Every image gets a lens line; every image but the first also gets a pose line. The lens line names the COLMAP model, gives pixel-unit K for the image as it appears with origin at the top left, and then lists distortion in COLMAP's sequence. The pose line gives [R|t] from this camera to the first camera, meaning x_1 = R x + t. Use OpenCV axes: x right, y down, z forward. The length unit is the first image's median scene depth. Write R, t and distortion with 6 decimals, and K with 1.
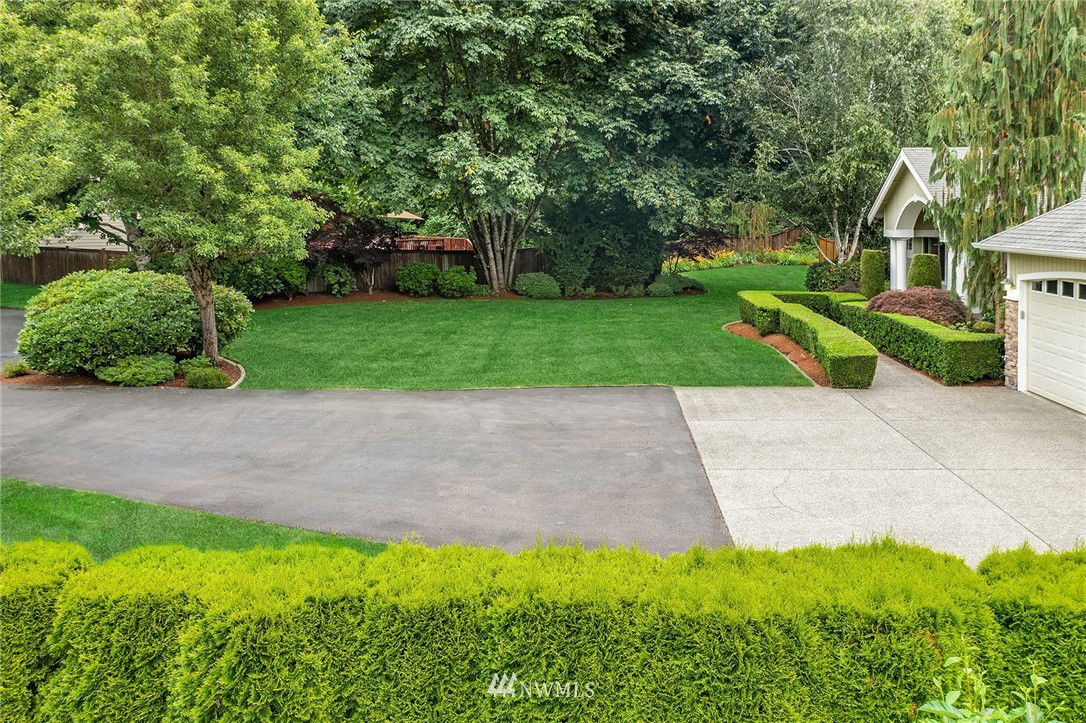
lens RADIAL K [[851.5, 0, 539.5], [0, 851.5, 352.2], [0, 0, 1]] dist [-0.019921, 0.002103]
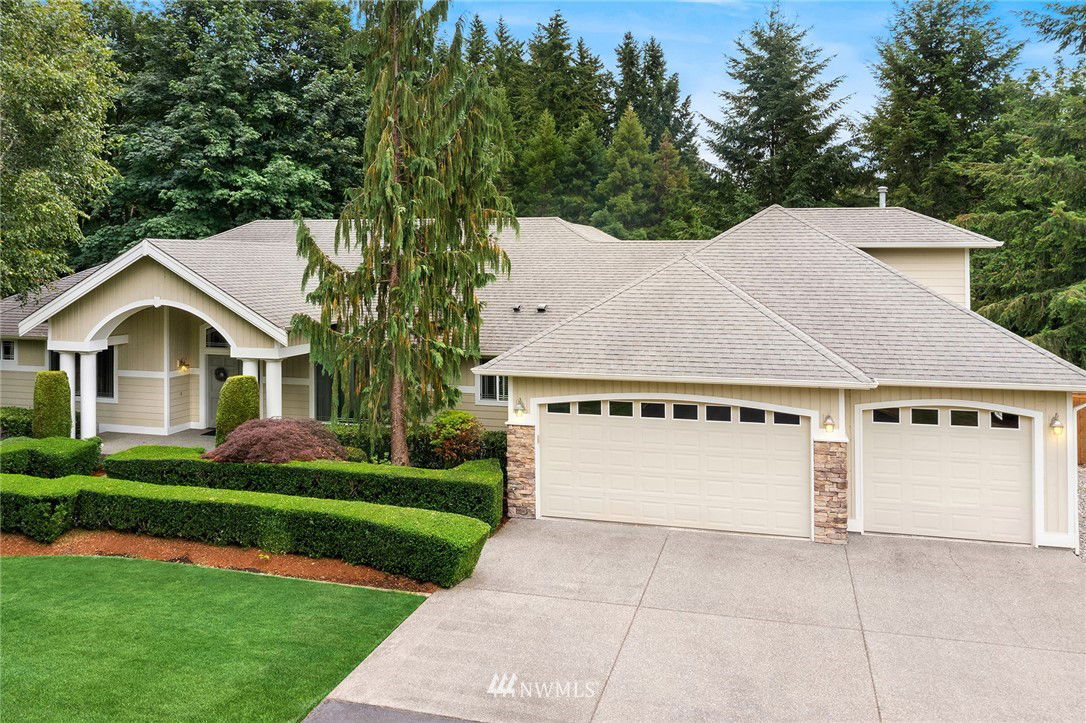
lens RADIAL K [[851.5, 0, 539.5], [0, 851.5, 352.2], [0, 0, 1]] dist [-0.019921, 0.002103]
pose [[0.228855, -0.105240, 0.967755, -0.364742], [0.166914, 0.983658, 0.067498, -0.220132], [-0.959044, 0.146085, 0.242681, 0.812434]]
